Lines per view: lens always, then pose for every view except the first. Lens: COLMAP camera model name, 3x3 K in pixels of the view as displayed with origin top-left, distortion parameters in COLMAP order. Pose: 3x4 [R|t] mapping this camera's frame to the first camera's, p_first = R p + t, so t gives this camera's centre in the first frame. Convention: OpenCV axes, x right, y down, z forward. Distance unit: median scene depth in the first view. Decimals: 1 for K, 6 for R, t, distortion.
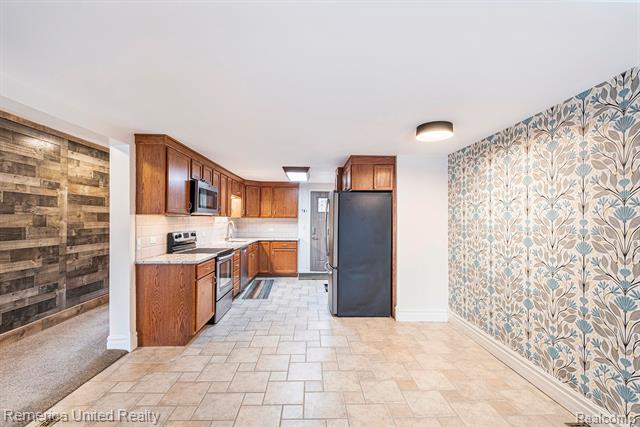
lens RADIAL K [[276.0, 0, 318.8], [0, 276.0, 212.5], [0, 0, 1]] dist [-0.002082, 0.000020]
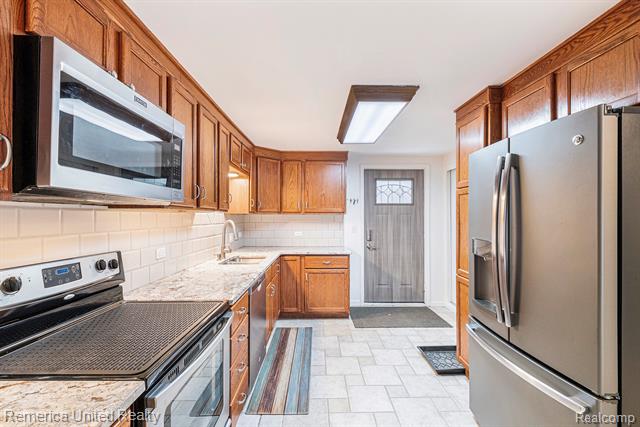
lens RADIAL K [[276.0, 0, 321.5], [0, 276.0, 215.6], [0, 0, 1]] dist [-0.002082, 0.000020]
pose [[0.999924, -0.005367, -0.011124, -0.127056], [0.005629, 0.999704, 0.023669, 0.010038], [0.010994, -0.023730, 0.999658, 0.438806]]
